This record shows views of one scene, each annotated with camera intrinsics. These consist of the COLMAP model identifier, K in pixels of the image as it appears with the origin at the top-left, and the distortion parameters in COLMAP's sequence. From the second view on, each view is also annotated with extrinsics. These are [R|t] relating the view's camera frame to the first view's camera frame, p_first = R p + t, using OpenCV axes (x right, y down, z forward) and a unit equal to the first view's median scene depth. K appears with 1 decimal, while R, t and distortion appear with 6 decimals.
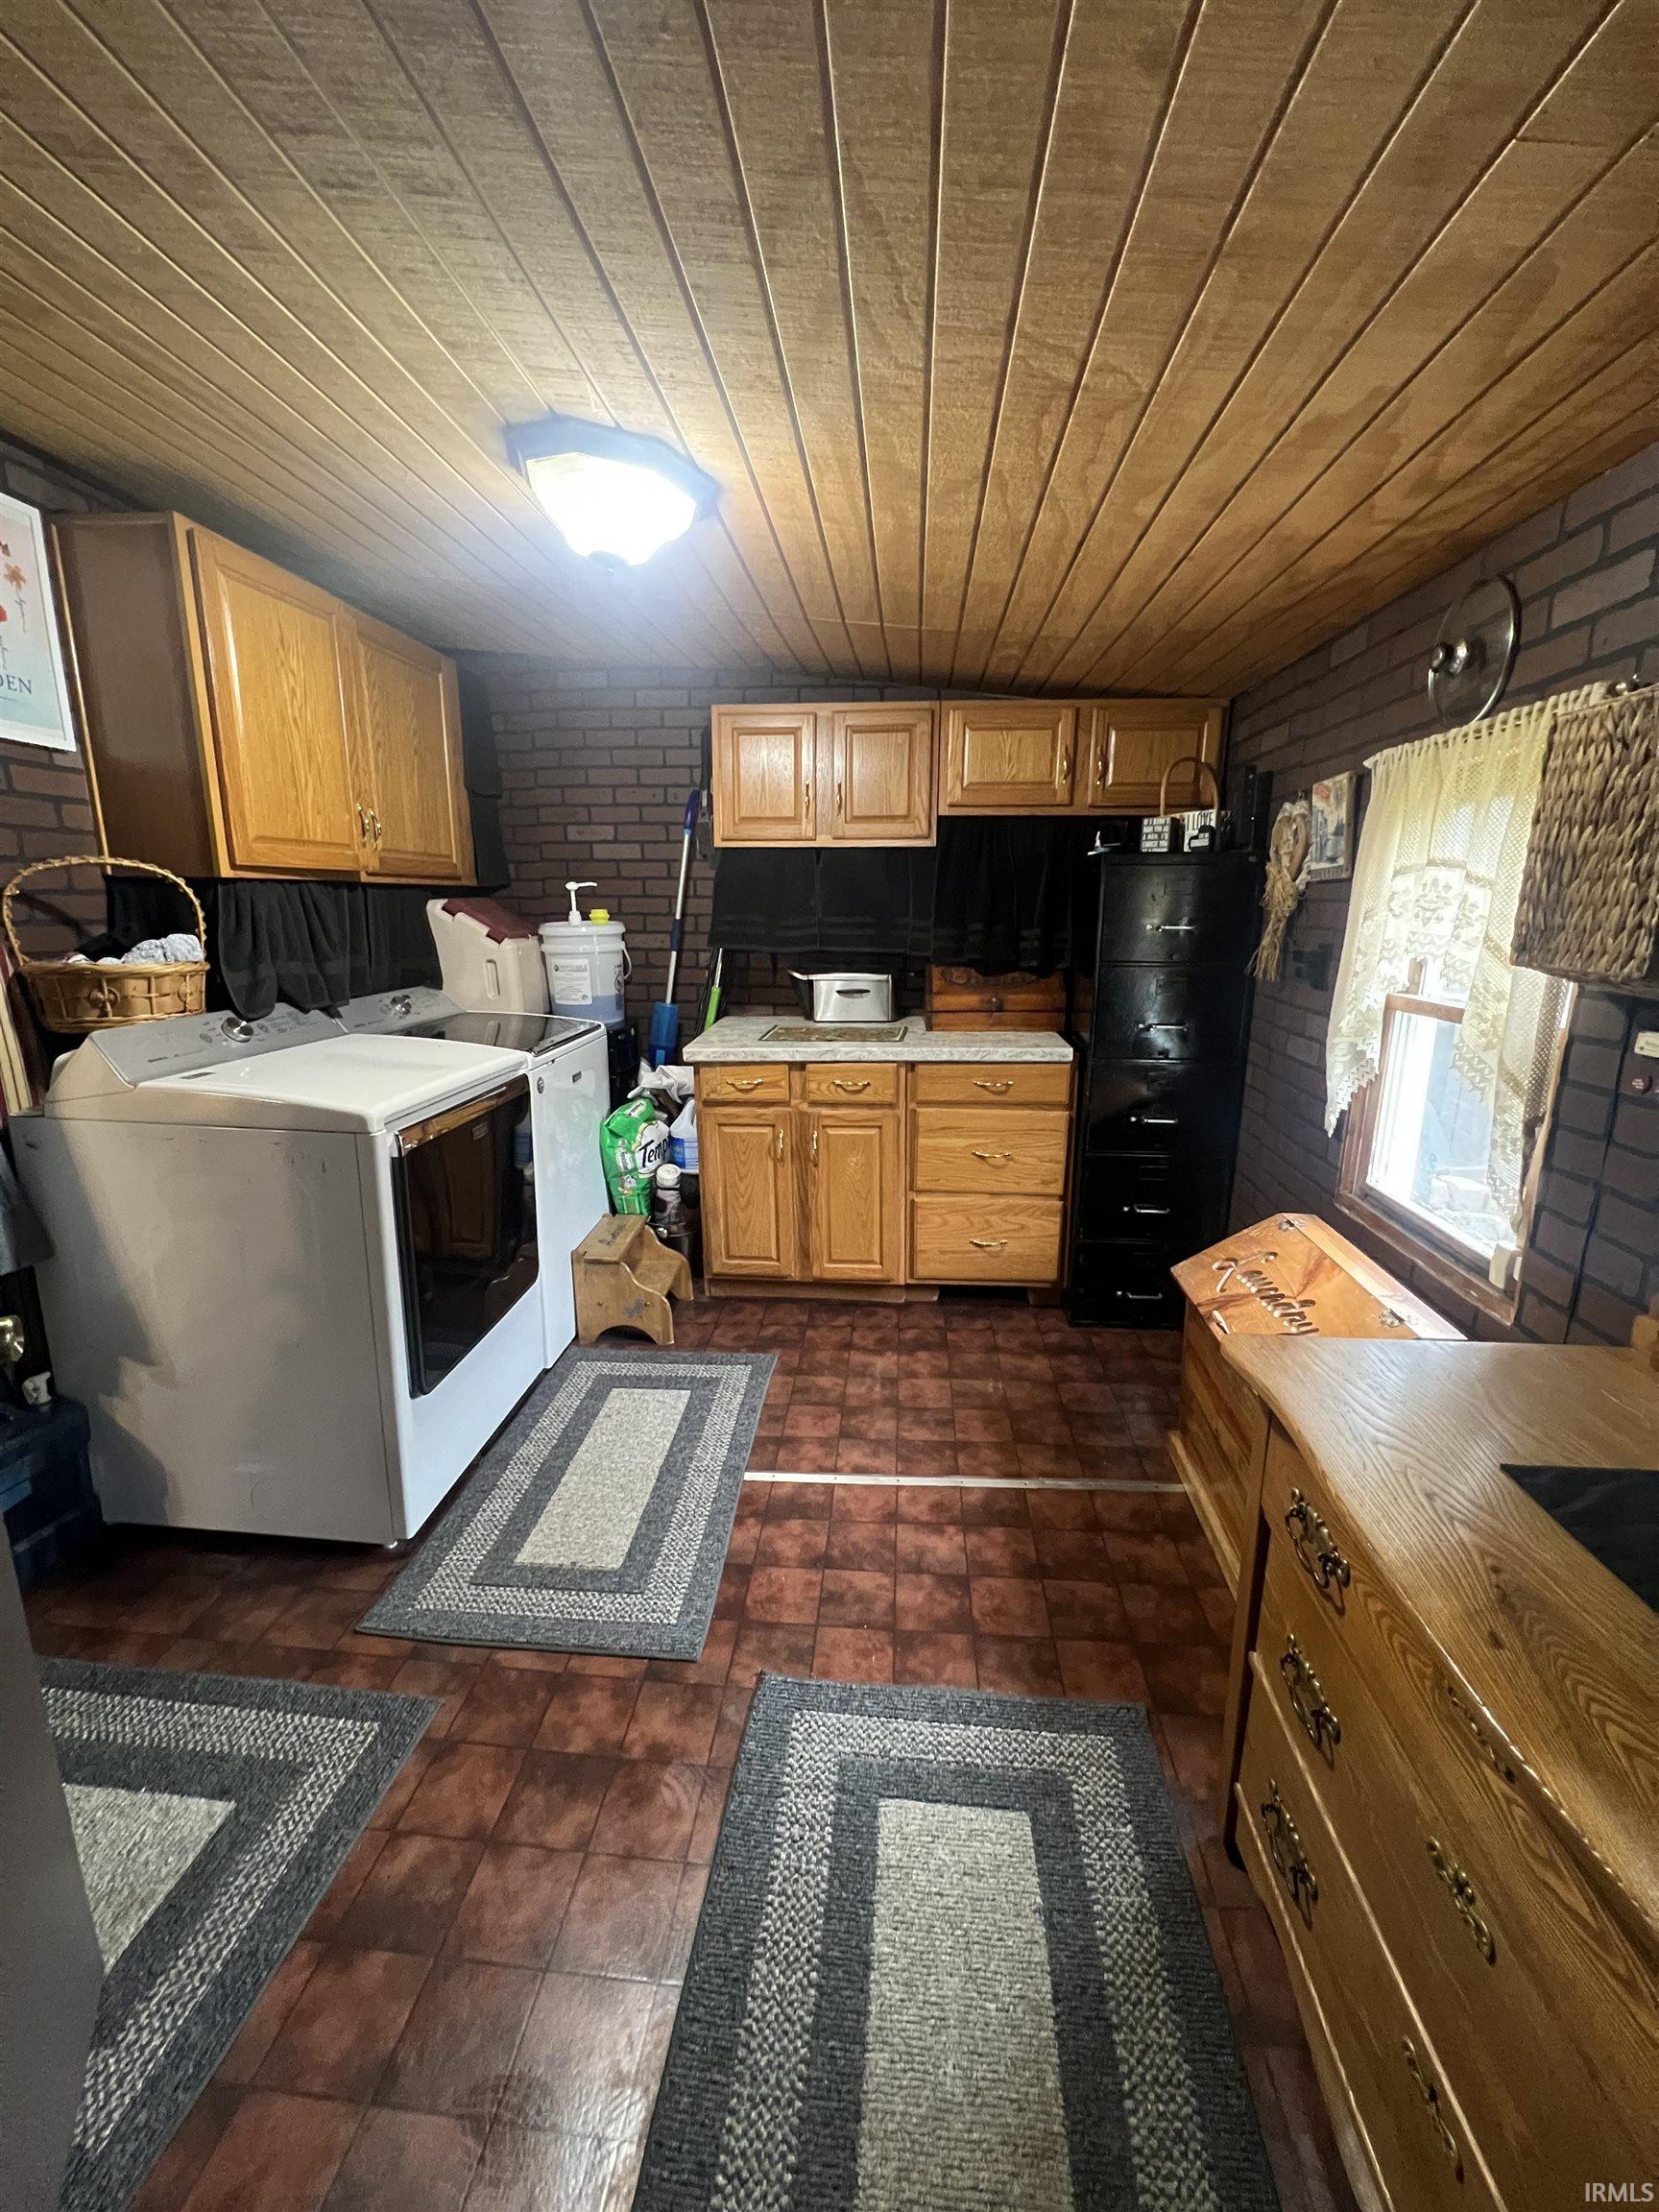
lens RADIAL K [[884.2, 0, 826.9], [0, 884.2, 1101.2], [0, 0, 1]] dist [-0.001132, -0.000129]
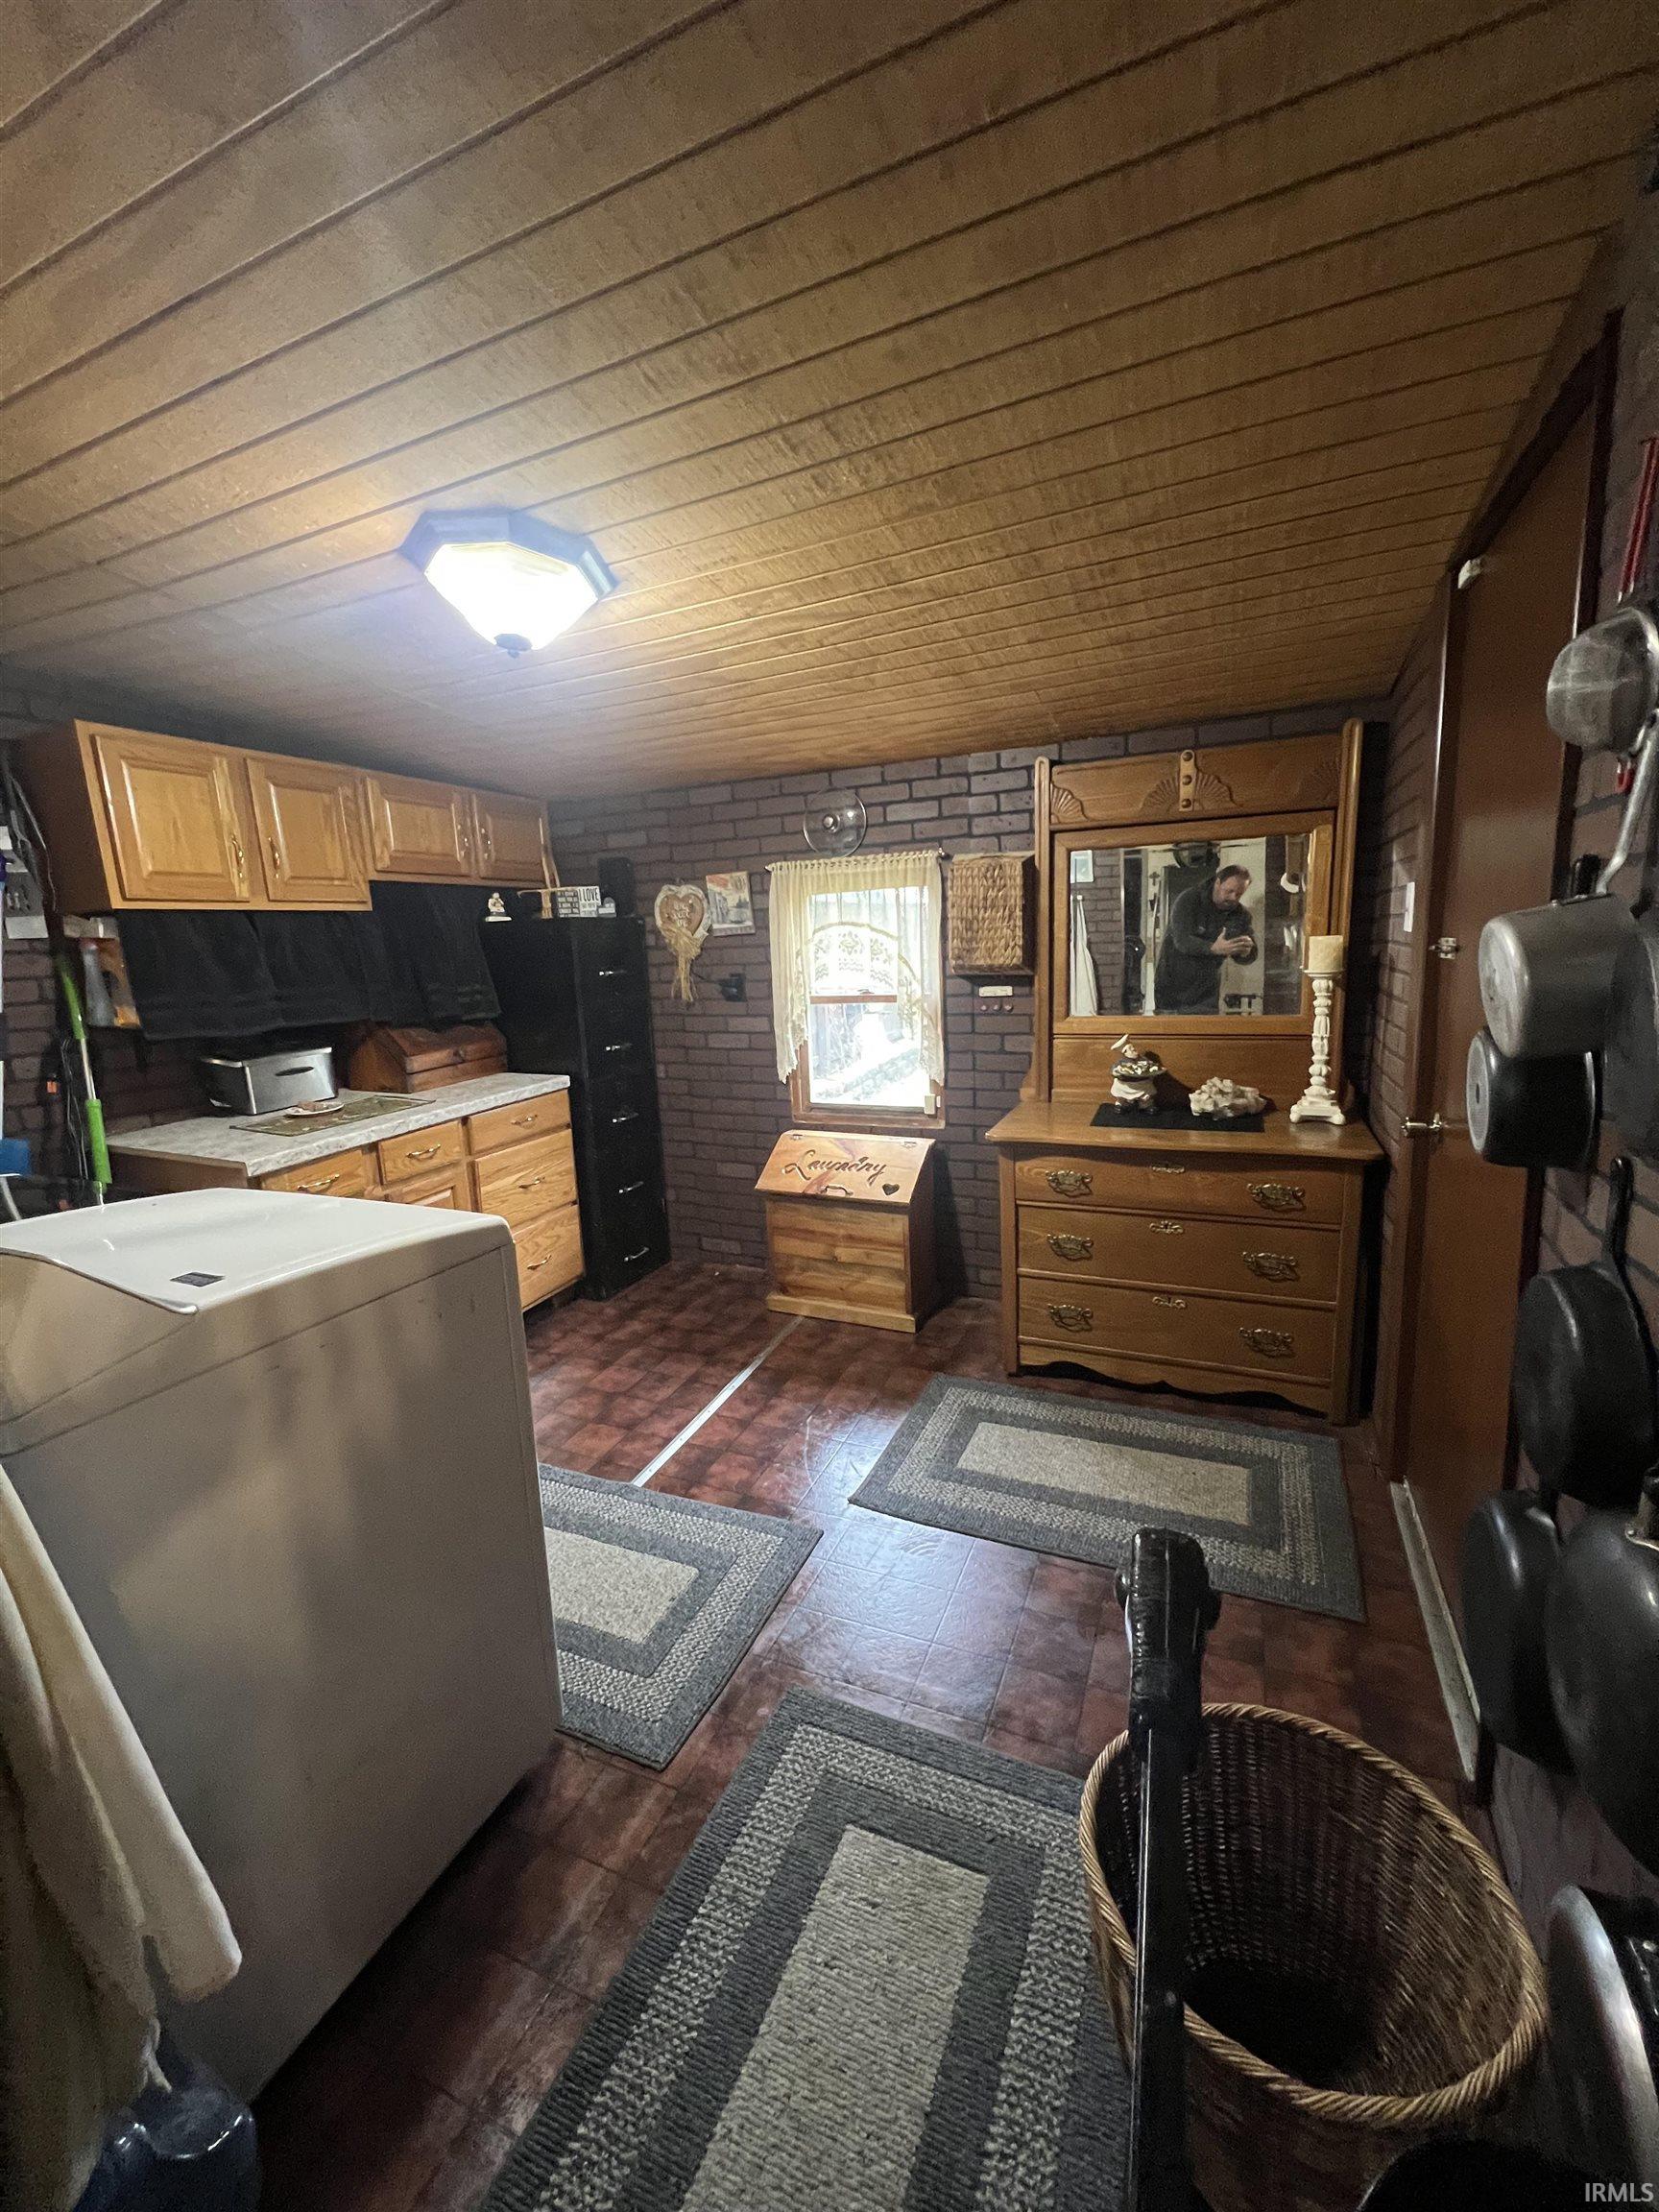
lens RADIAL K [[884.2, 0, 834.7], [0, 884.2, 1106.0], [0, 0, 1]] dist [-0.001132, -0.000129]
pose [[0.313728, -0.194077, 0.929467, -0.883959], [0.252478, 0.960699, 0.115378, -0.080697], [-0.915330, 0.198472, 0.350398, 0.291931]]
